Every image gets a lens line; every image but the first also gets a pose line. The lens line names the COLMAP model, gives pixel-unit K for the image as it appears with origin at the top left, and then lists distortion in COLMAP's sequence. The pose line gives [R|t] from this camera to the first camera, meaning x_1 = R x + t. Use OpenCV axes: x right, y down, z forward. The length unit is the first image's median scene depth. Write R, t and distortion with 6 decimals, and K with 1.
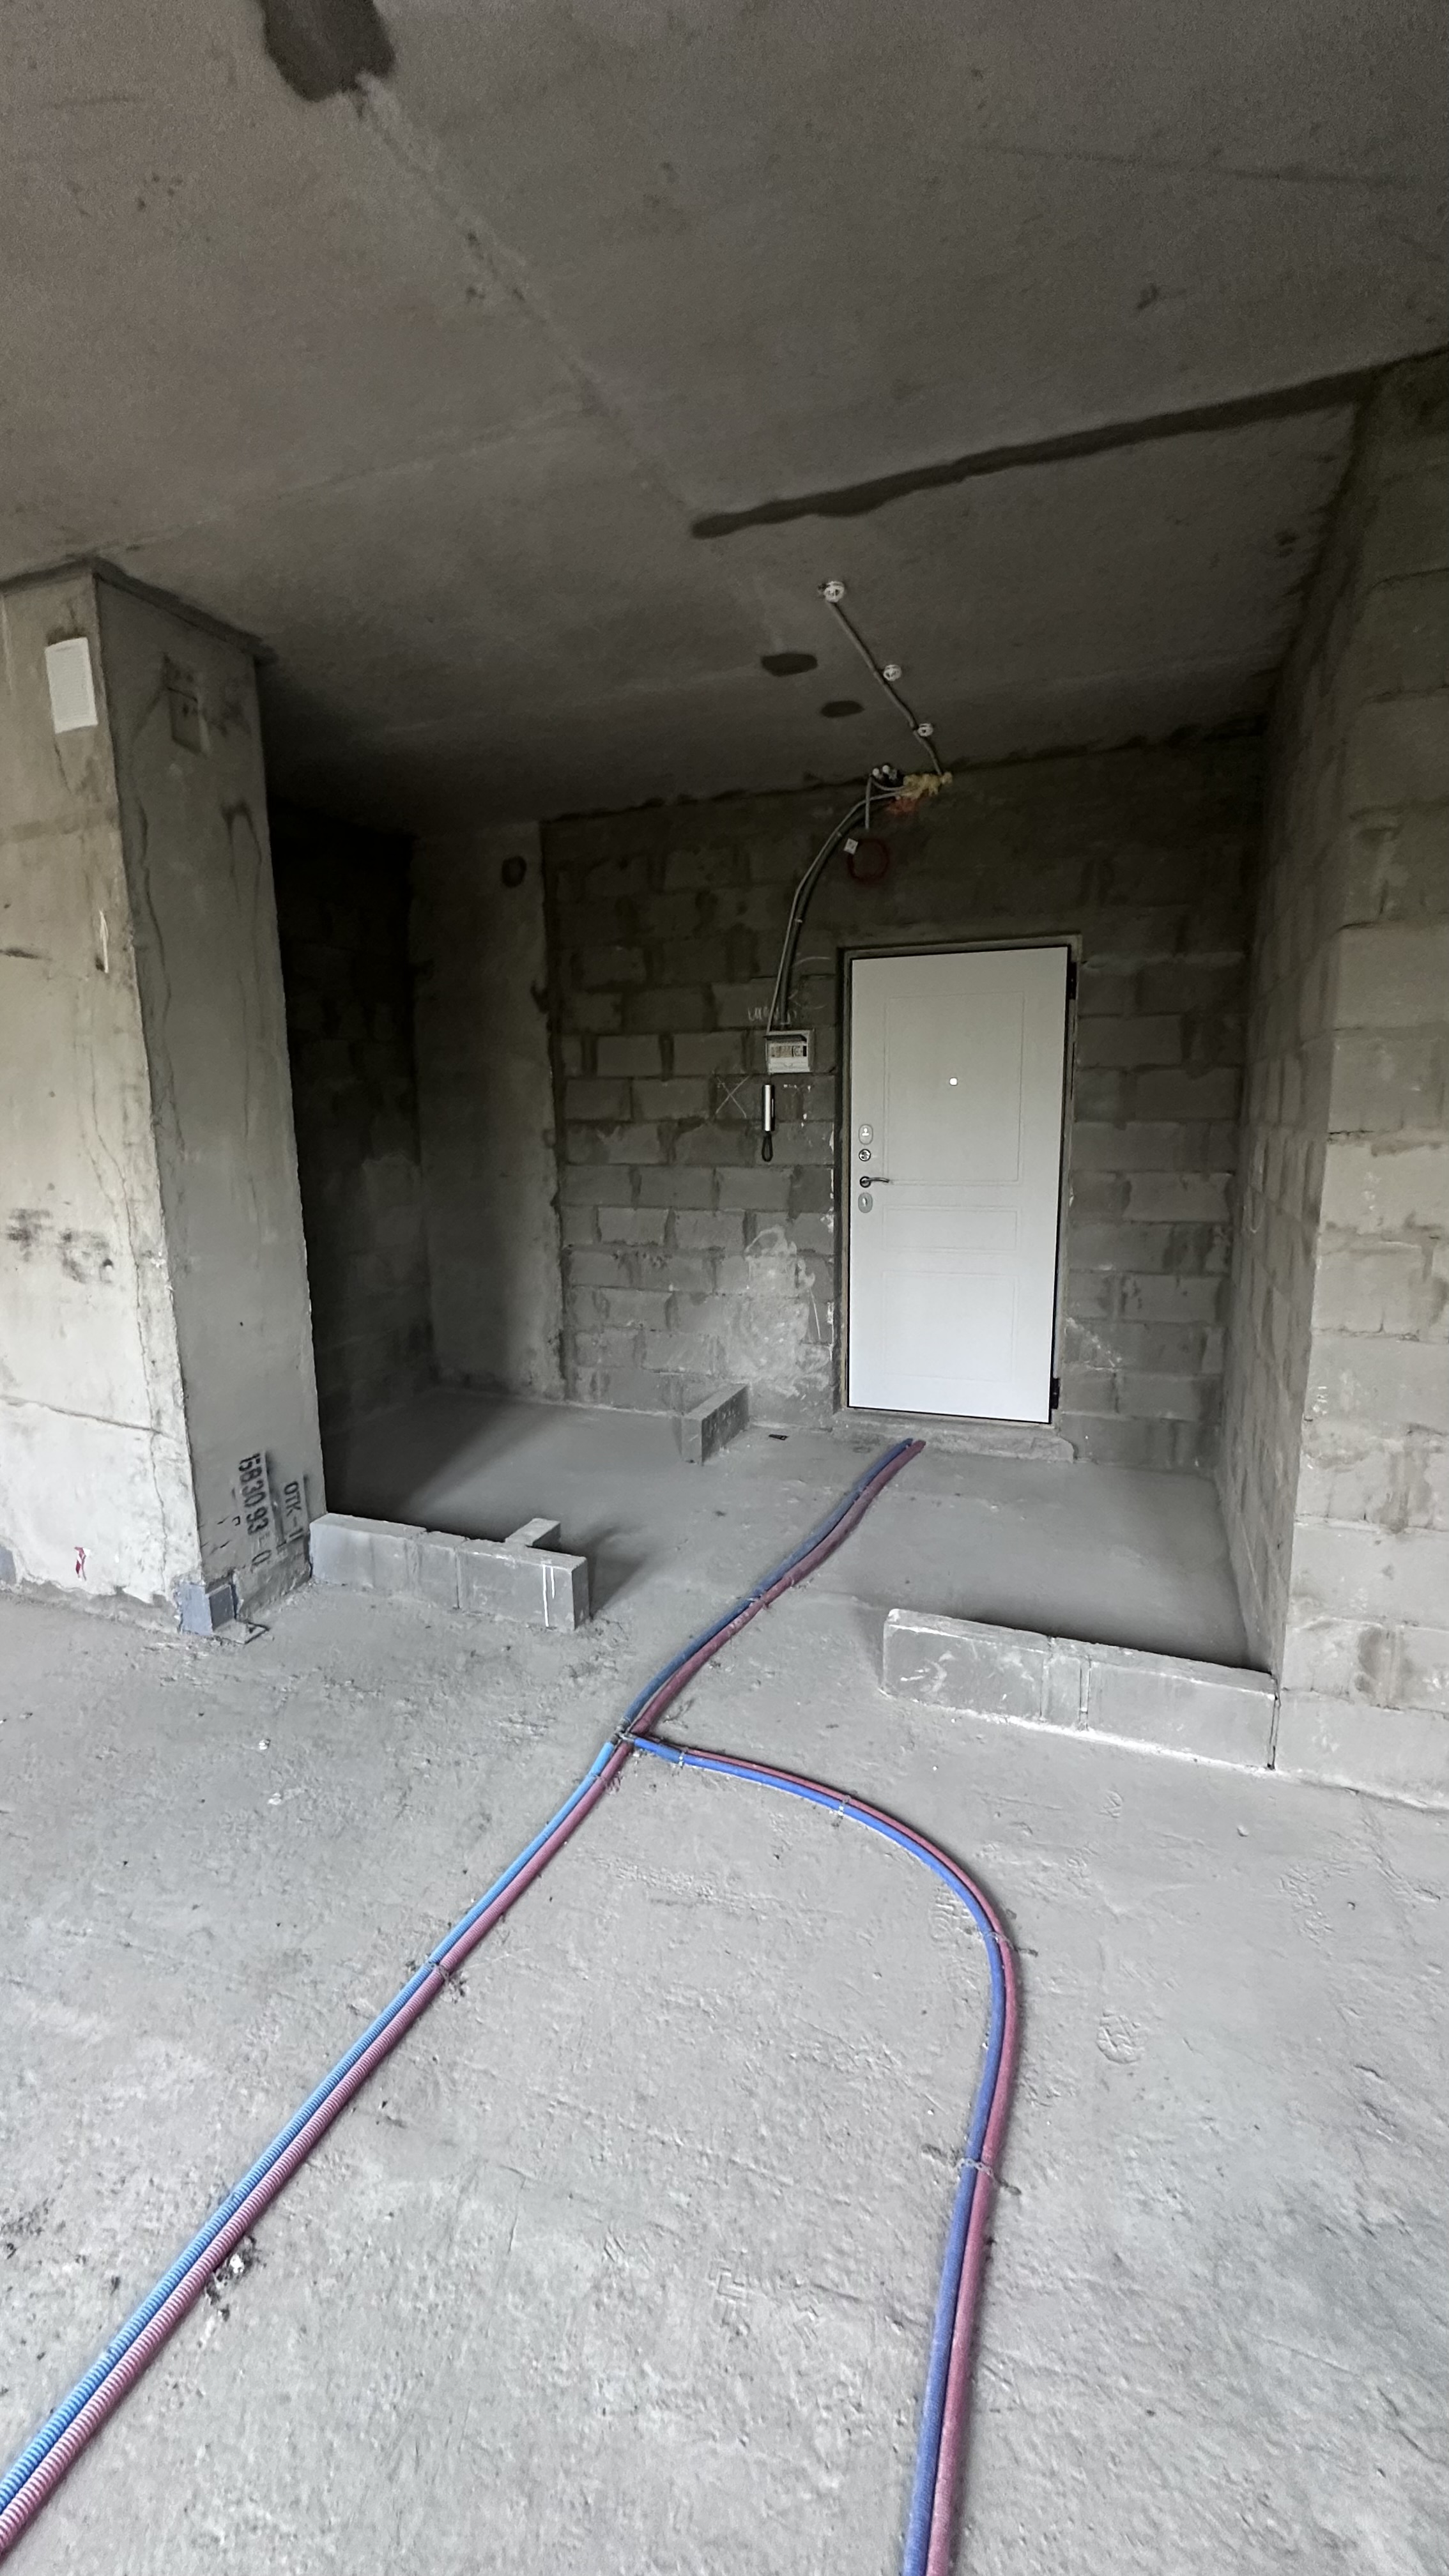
lens RADIAL K [[1026.2, 0, 727.8], [0, 1026.2, 1288.6], [0, 0, 1]] dist [-0.004525, 0.001189]
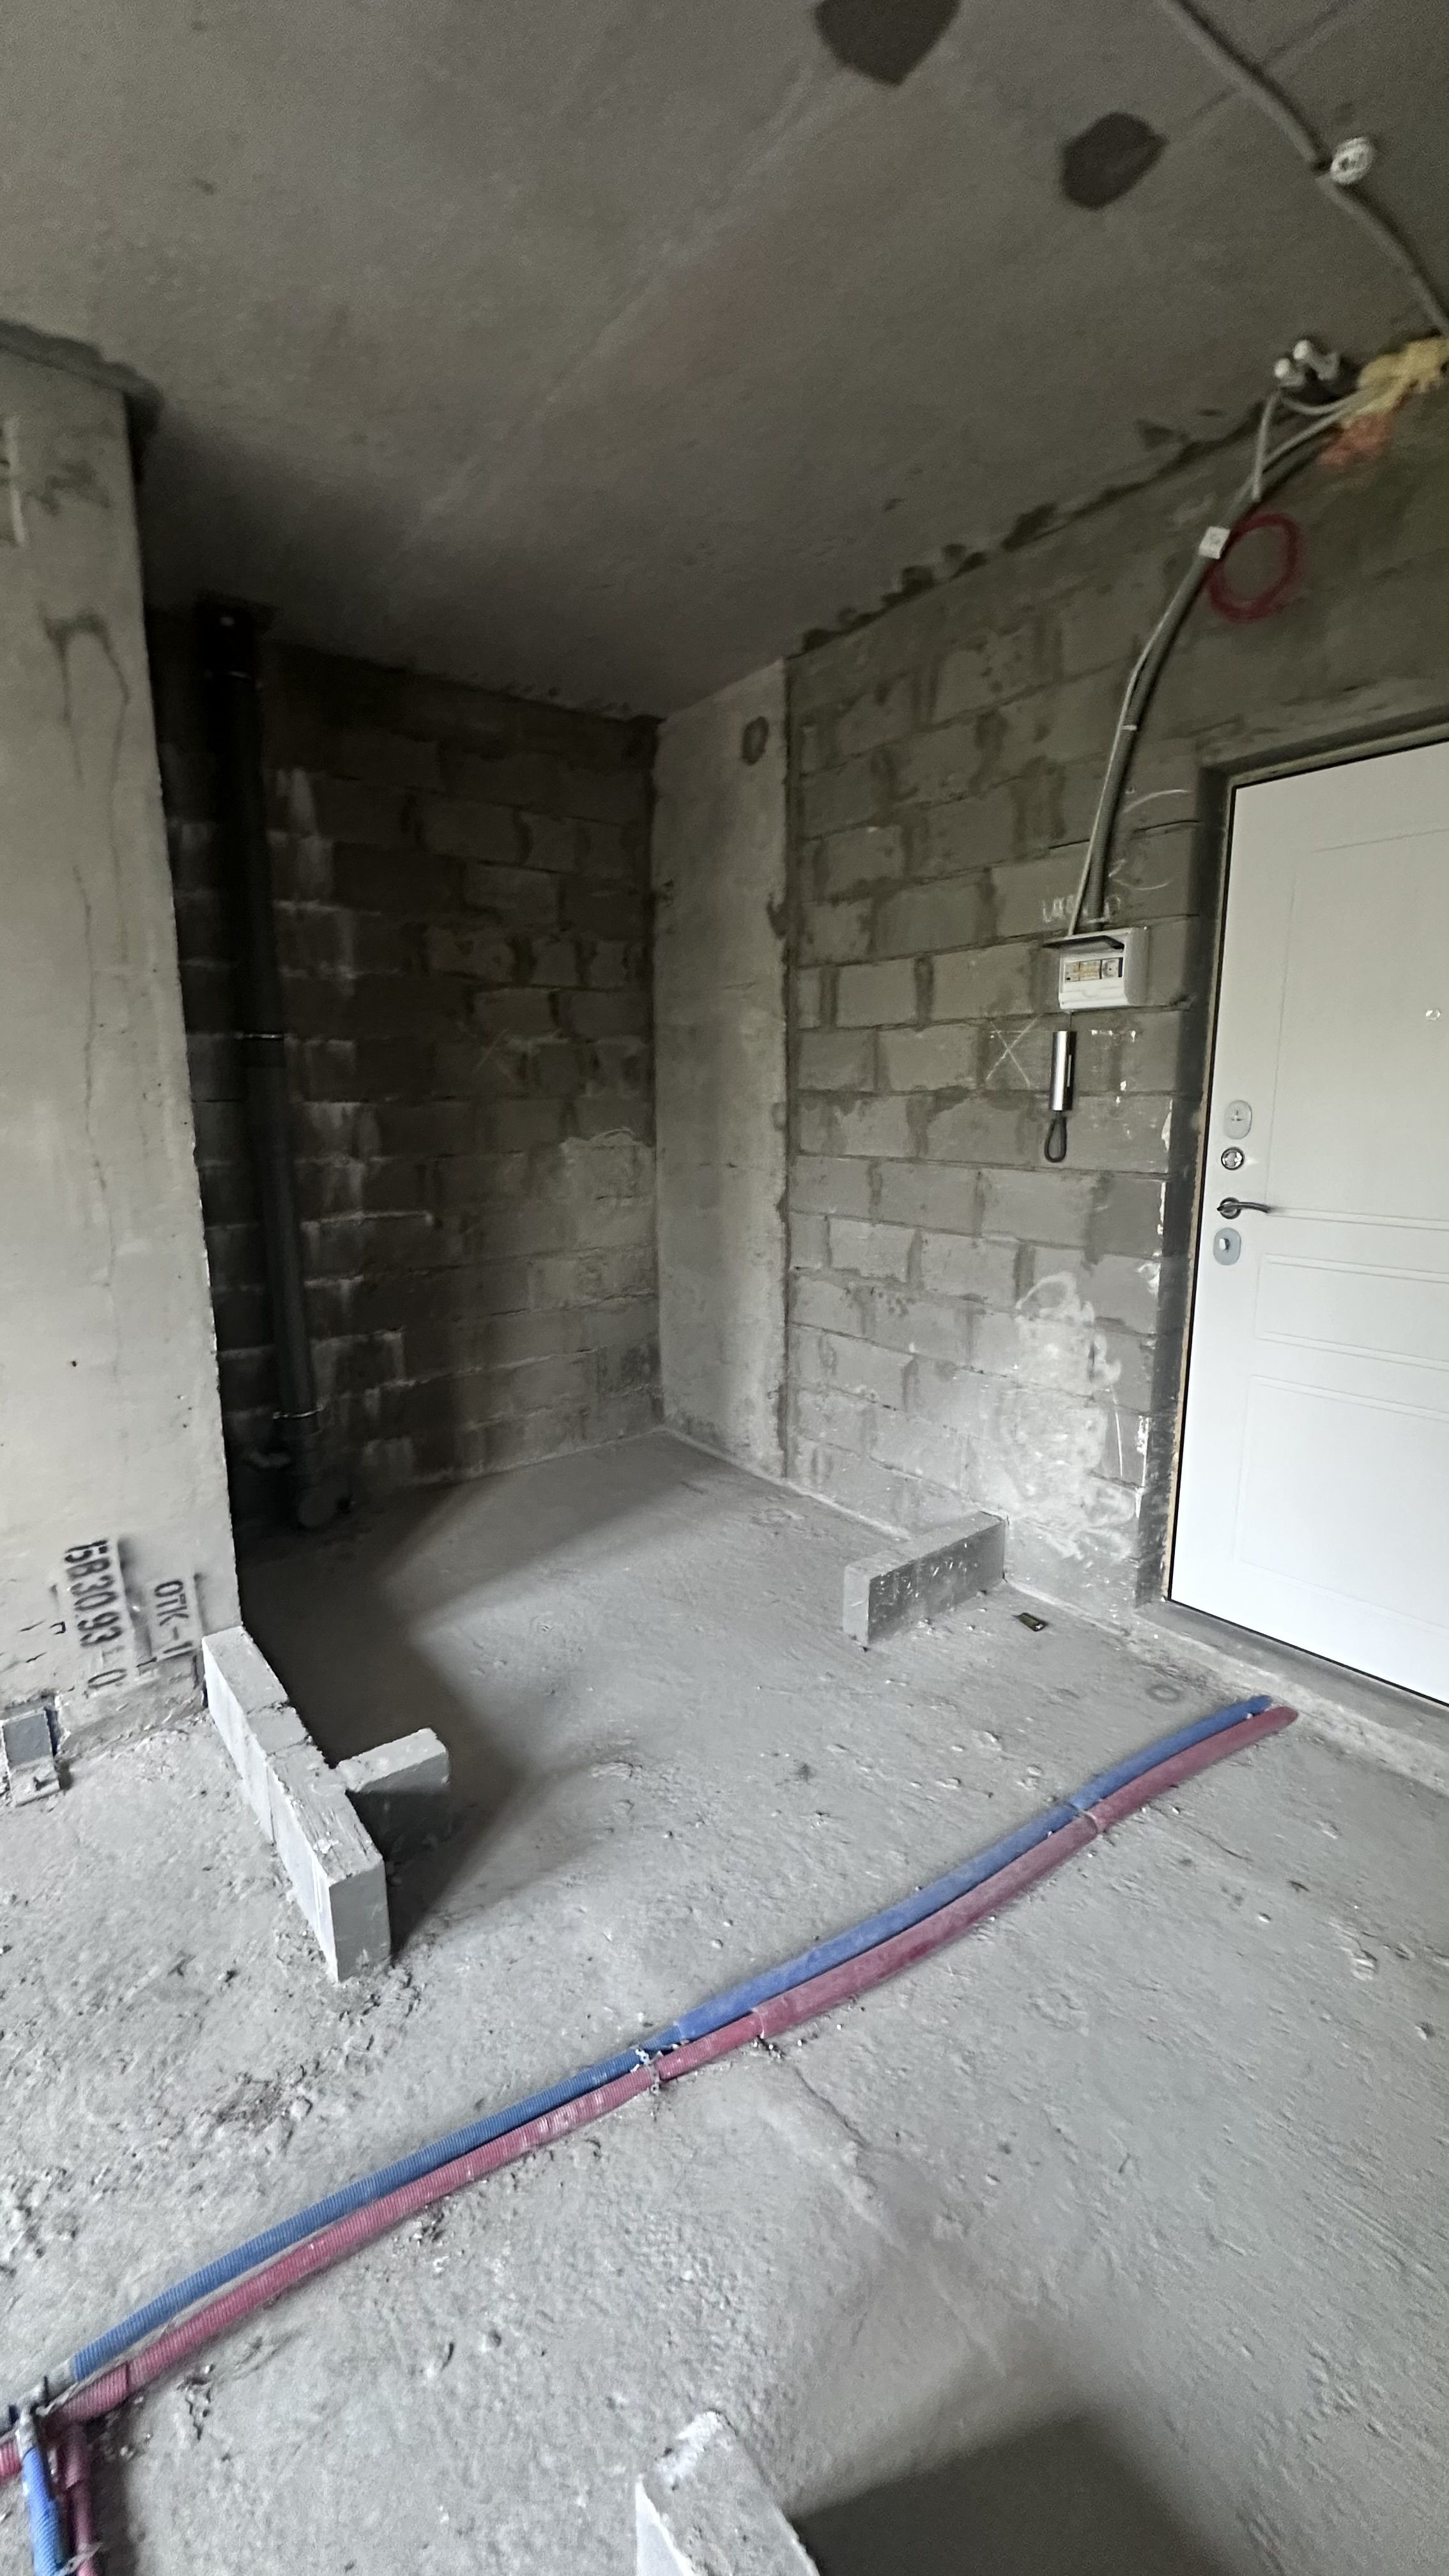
lens RADIAL K [[1026.2, 0, 726.2], [0, 1026.2, 1288.6], [0, 0, 1]] dist [-0.004525, 0.001189]
pose [[0.859272, 0.103825, -0.500872, 0.204685], [-0.093667, 0.994565, 0.045470, -0.069948], [0.502870, 0.007844, 0.864326, 0.453196]]
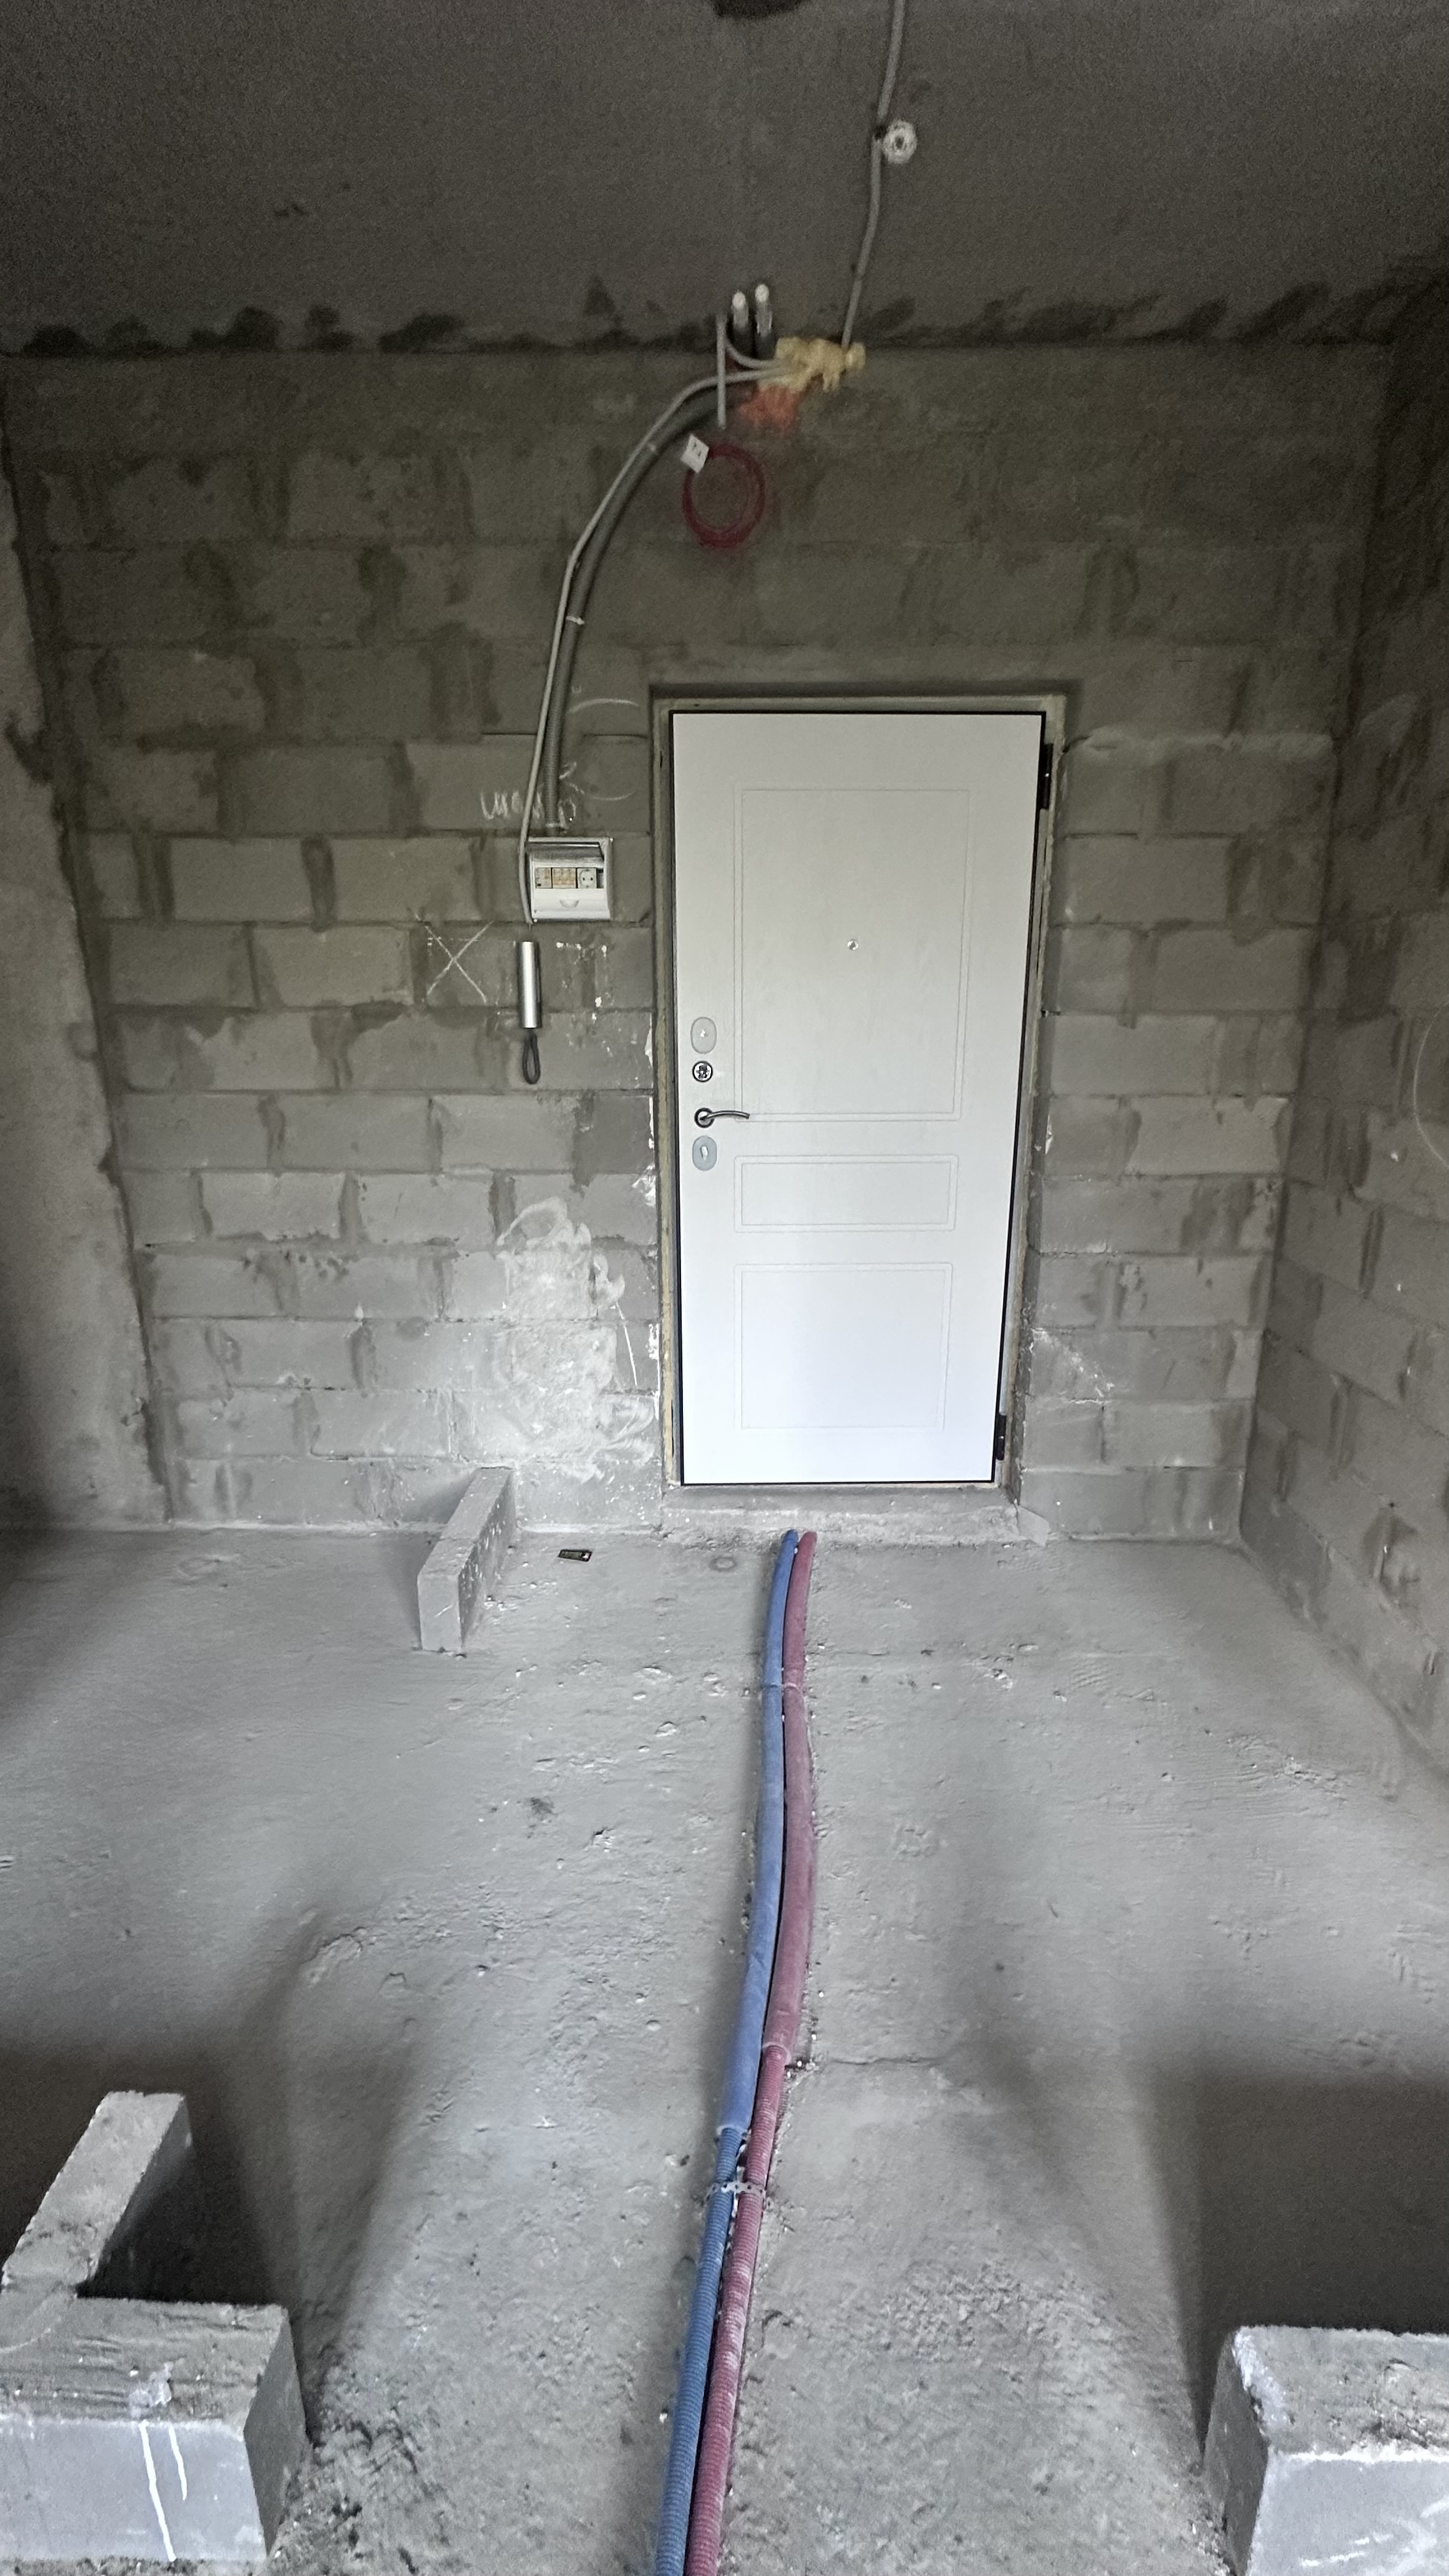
lens RADIAL K [[1026.2, 0, 727.7], [0, 1026.2, 1288.6], [0, 0, 1]] dist [-0.004525, 0.001189]
pose [[0.937333, -0.076824, 0.339859, -0.068172], [0.049037, 0.994768, 0.089619, -0.066435], [-0.344966, -0.067337, 0.936197, 0.495841]]
